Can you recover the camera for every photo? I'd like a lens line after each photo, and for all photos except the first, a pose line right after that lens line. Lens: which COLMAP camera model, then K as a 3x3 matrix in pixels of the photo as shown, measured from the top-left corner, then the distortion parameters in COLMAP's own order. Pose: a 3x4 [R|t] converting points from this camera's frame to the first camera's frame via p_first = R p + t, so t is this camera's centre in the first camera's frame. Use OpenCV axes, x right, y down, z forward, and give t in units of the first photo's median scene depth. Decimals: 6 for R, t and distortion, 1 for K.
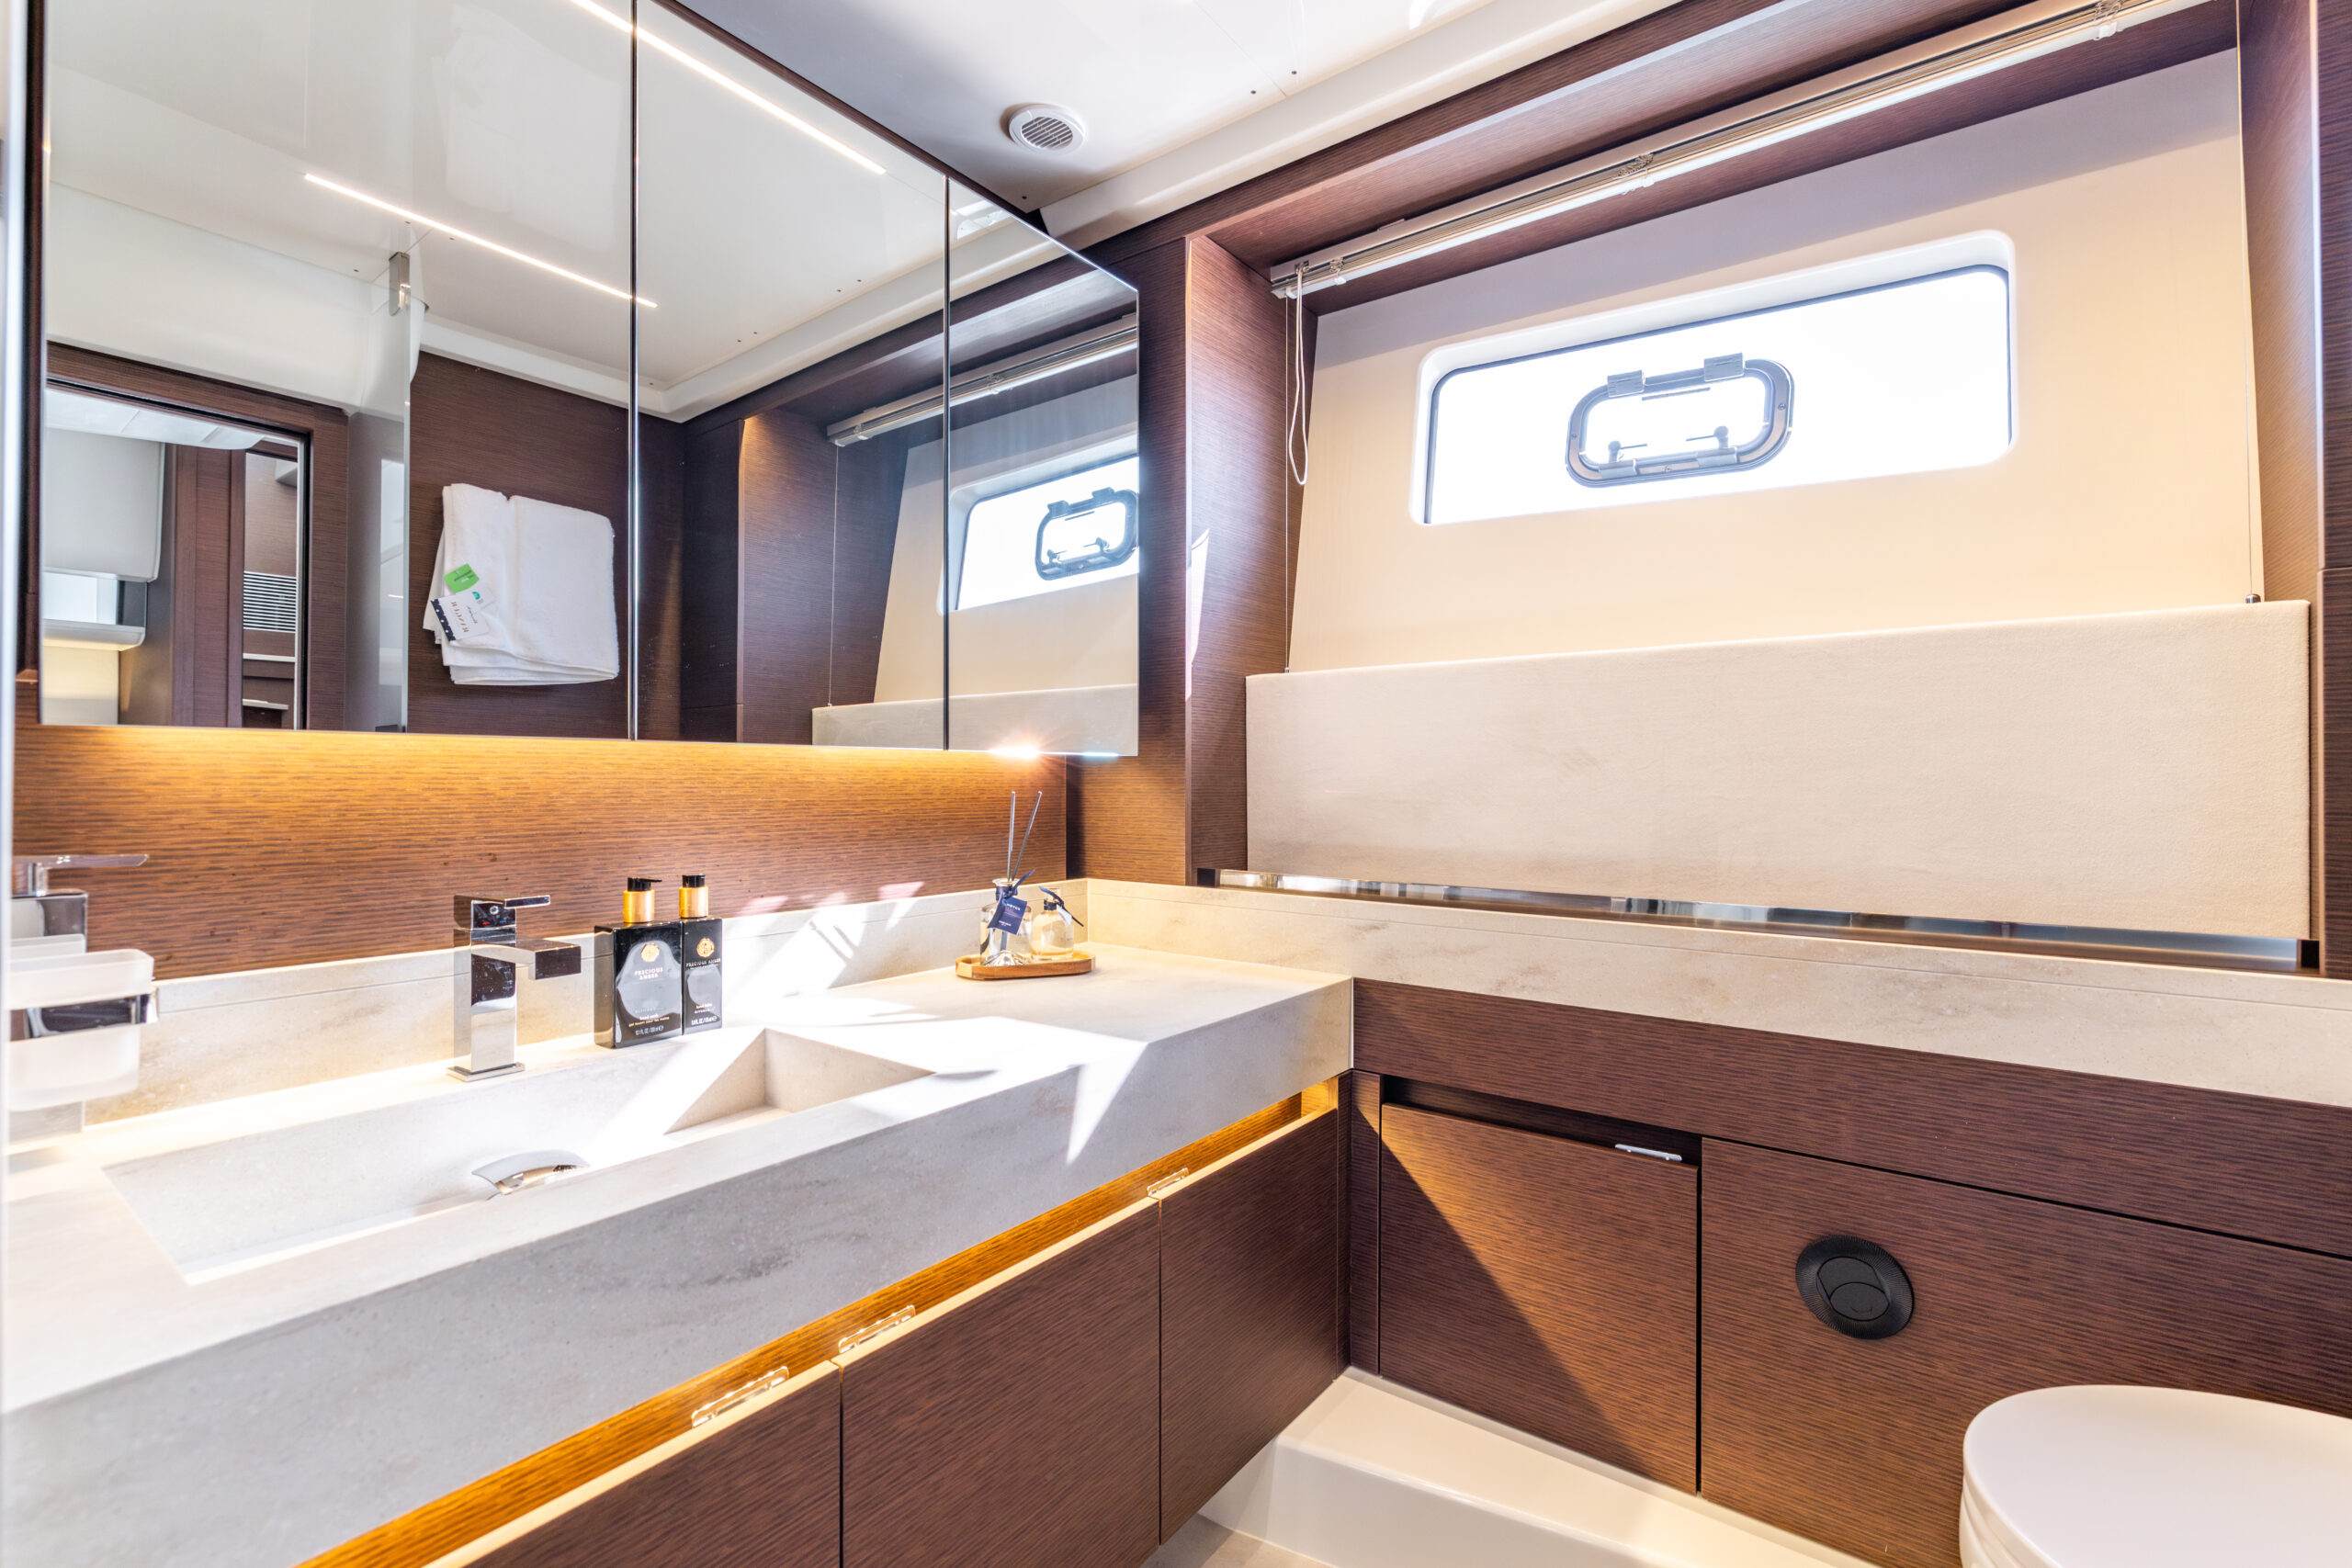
lens RADIAL K [[1038.3, 0, 1186.1], [0, 1038.3, 781.5], [0, 0, 1]] dist [0.000620, 0.000559]
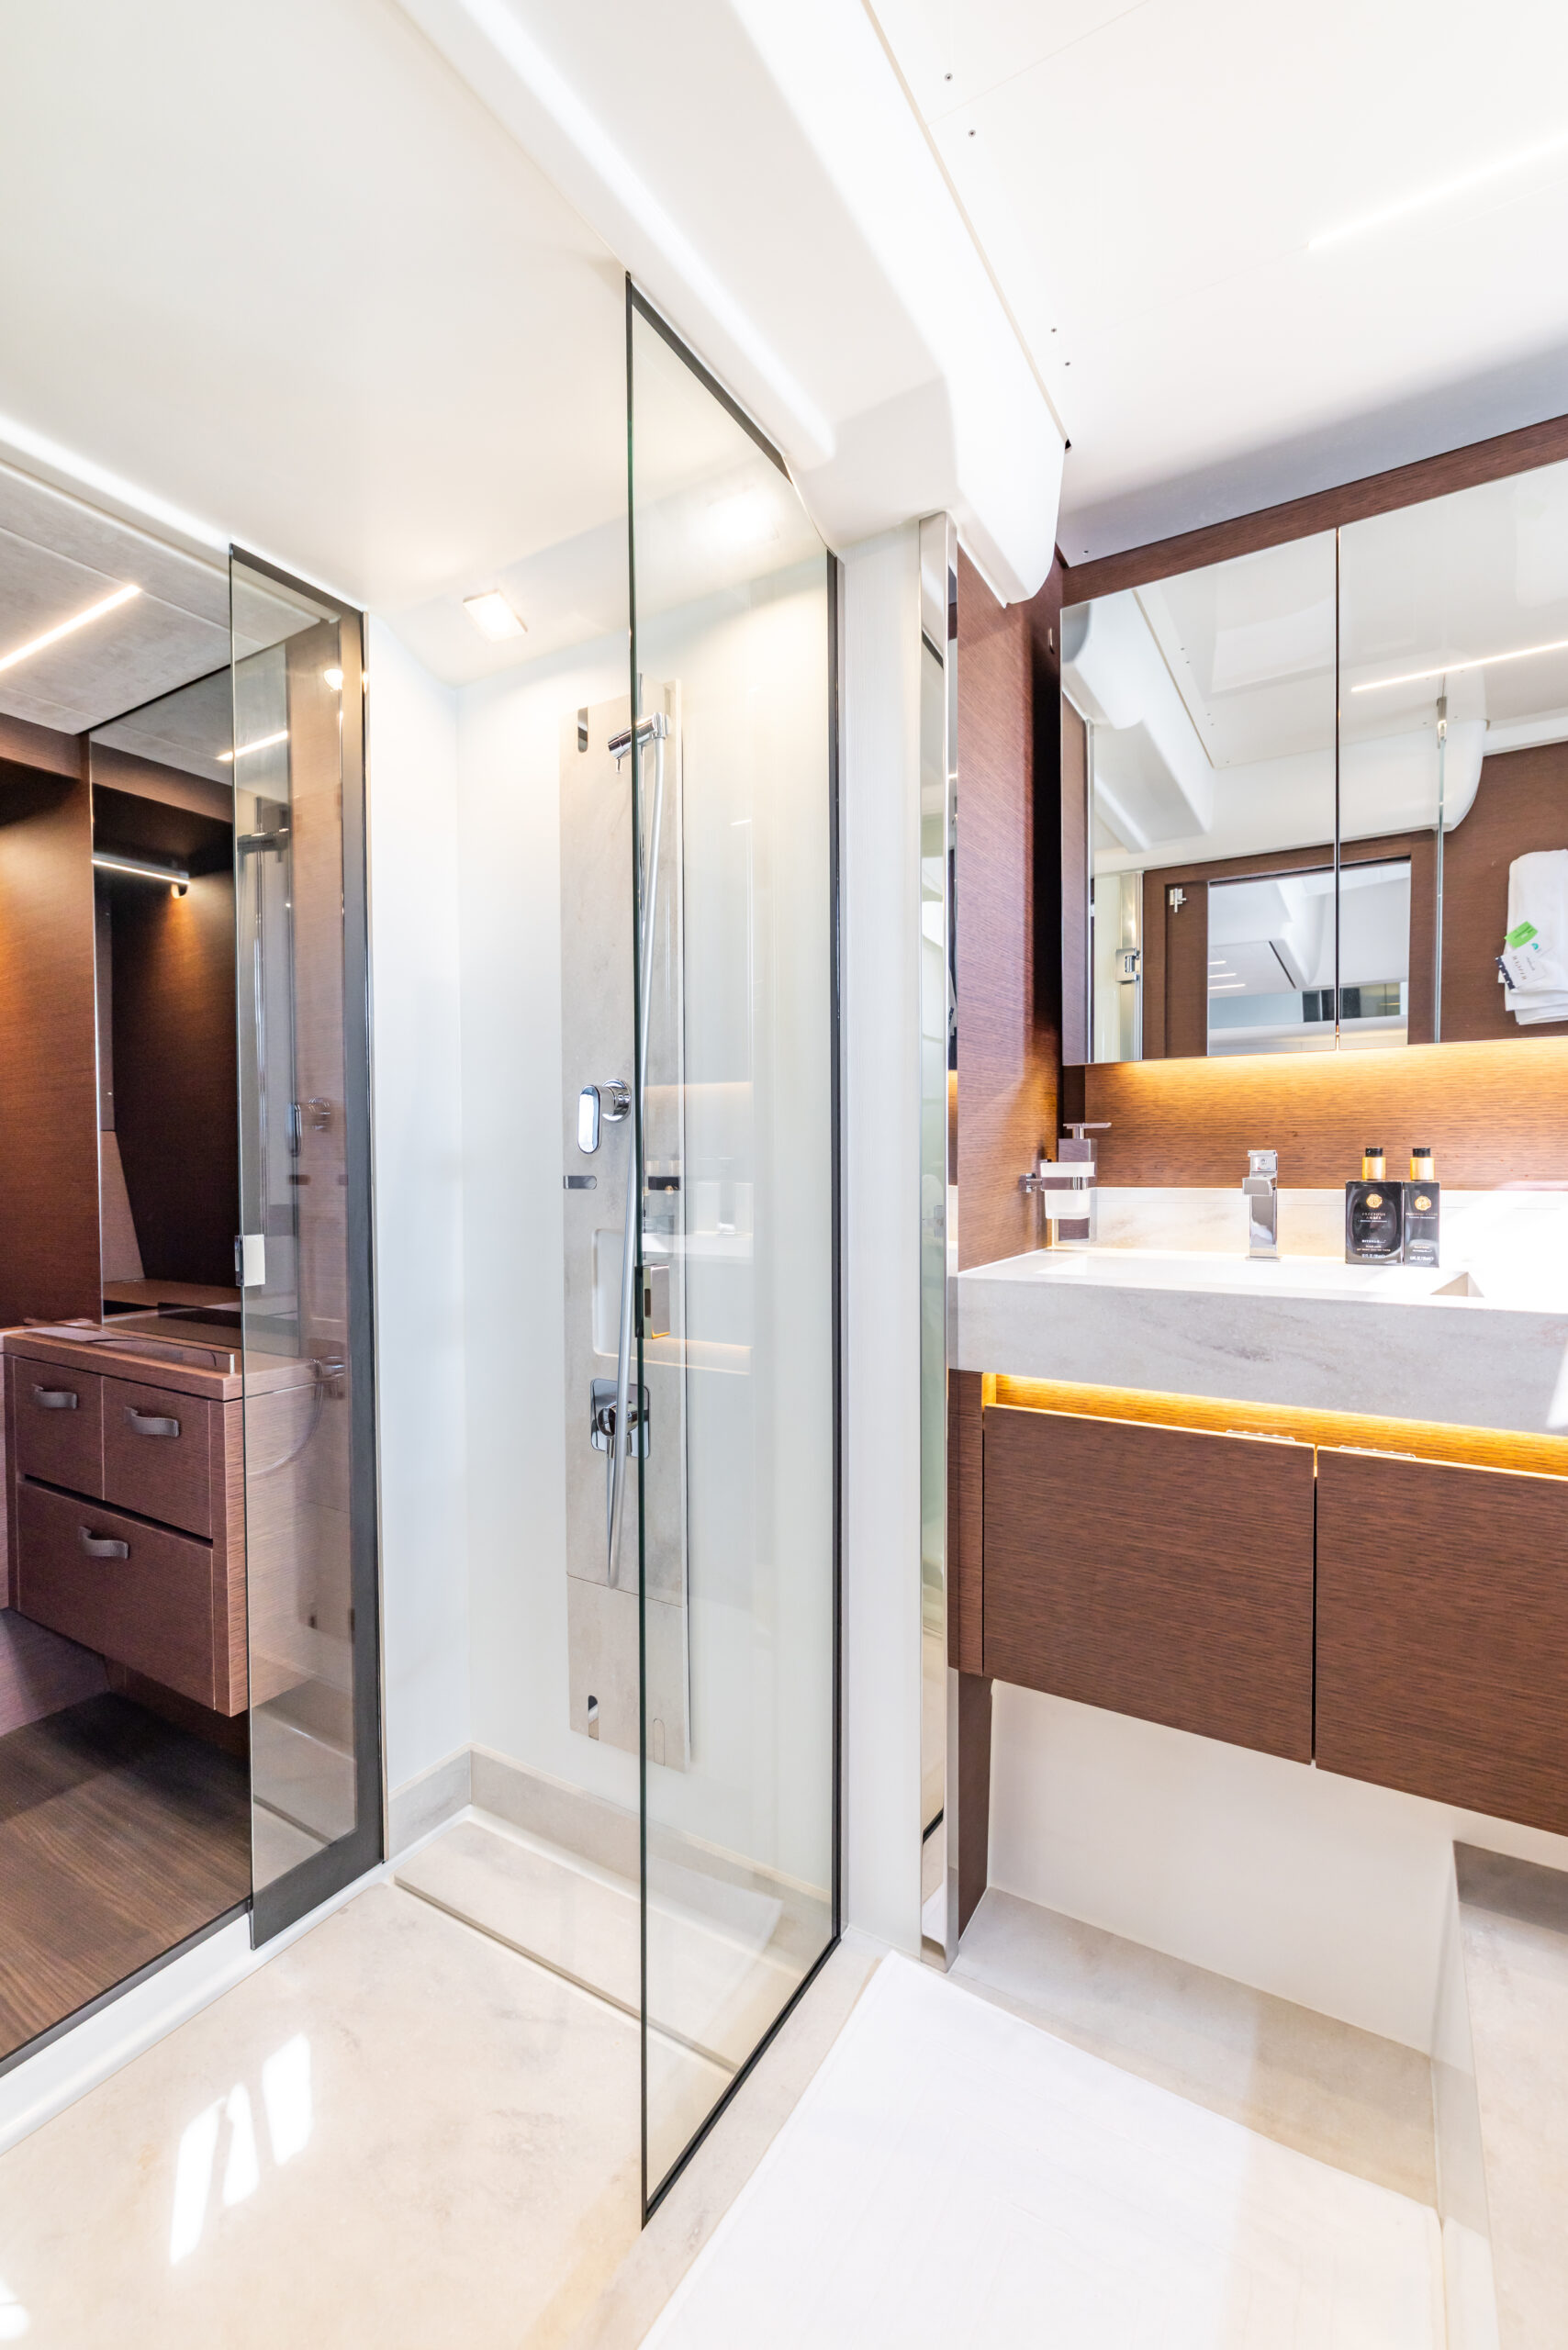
lens RADIAL K [[996.1, 0, 703.1], [0, 996.1, 1157.2], [0, 0, 1]] dist [-0.003070, -0.000594]
pose [[0.046013, 0.003301, -0.998935, 0.617304], [0.005896, 0.999976, 0.003576, 0.075981], [0.998923, -0.006055, 0.045992, 0.028531]]
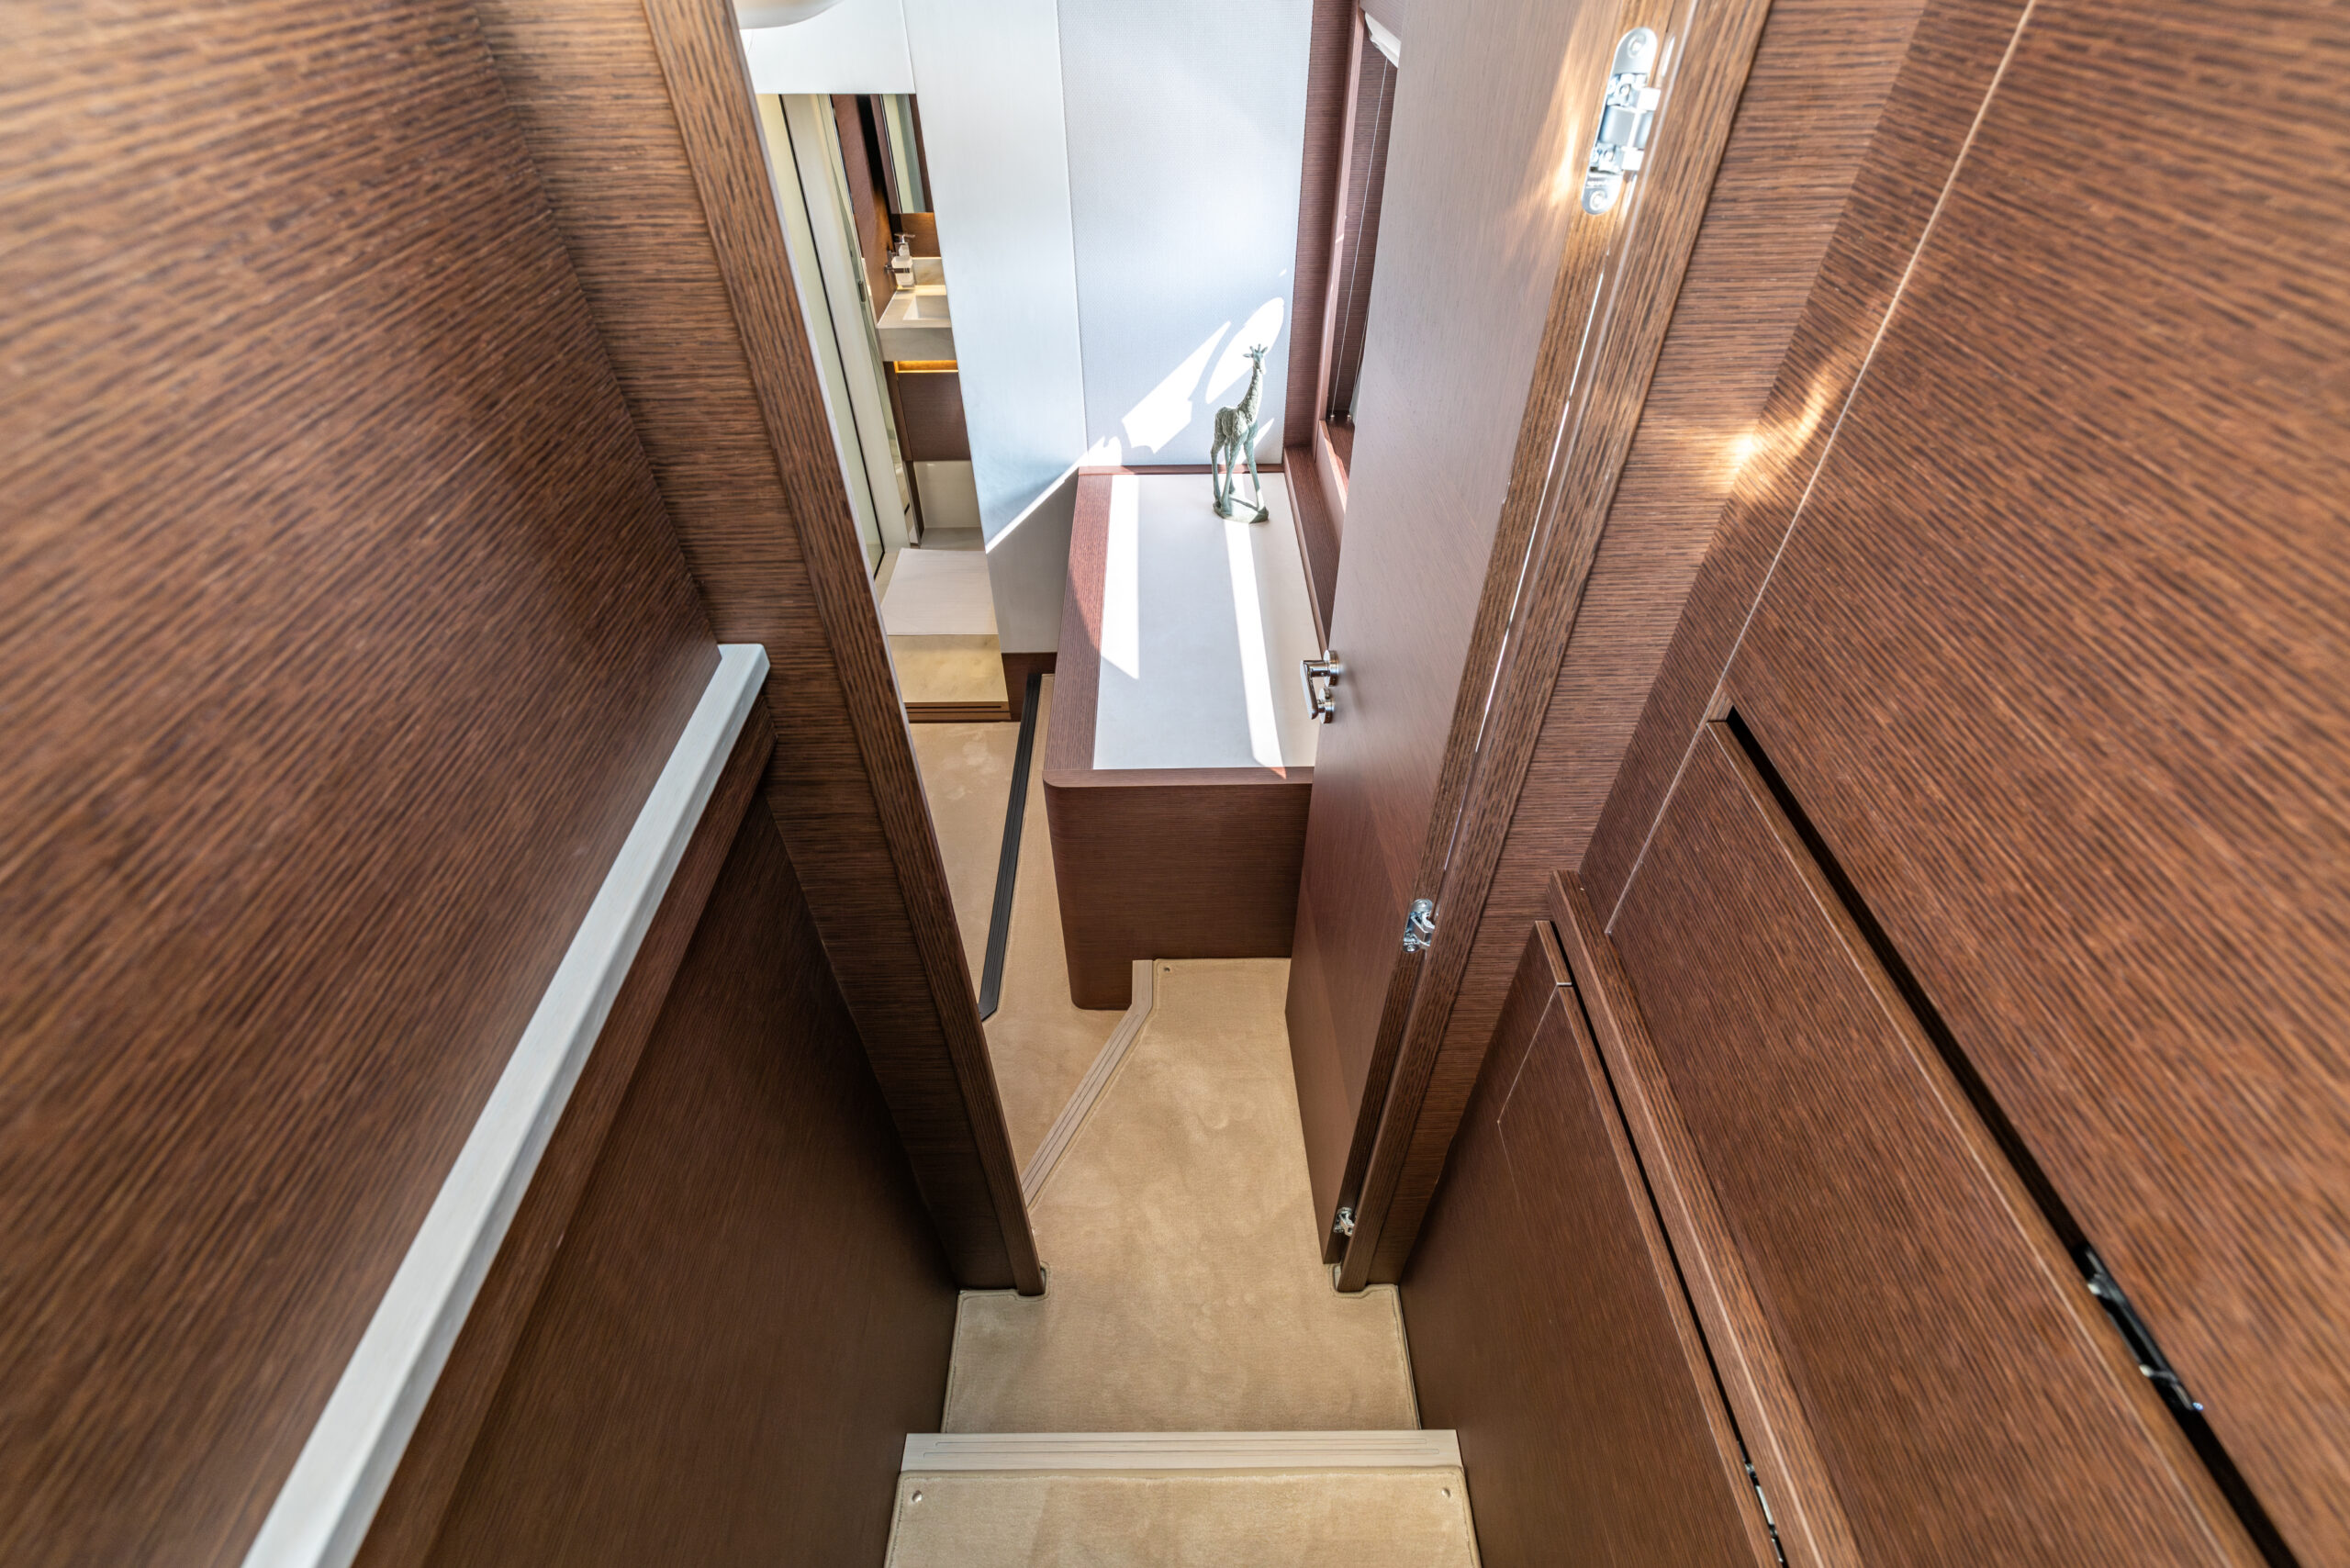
lens RADIAL K [[996.1, 0, 1175.0], [0, 996.1, 784.0], [0, 0, 1]] dist [-0.003070, -0.000594]
pose [[0.609153, 0.540667, -0.580183, 3.086006], [0.019662, 0.721060, 0.692593, -1.080617], [0.792809, -0.433303, 0.428605, -1.027988]]
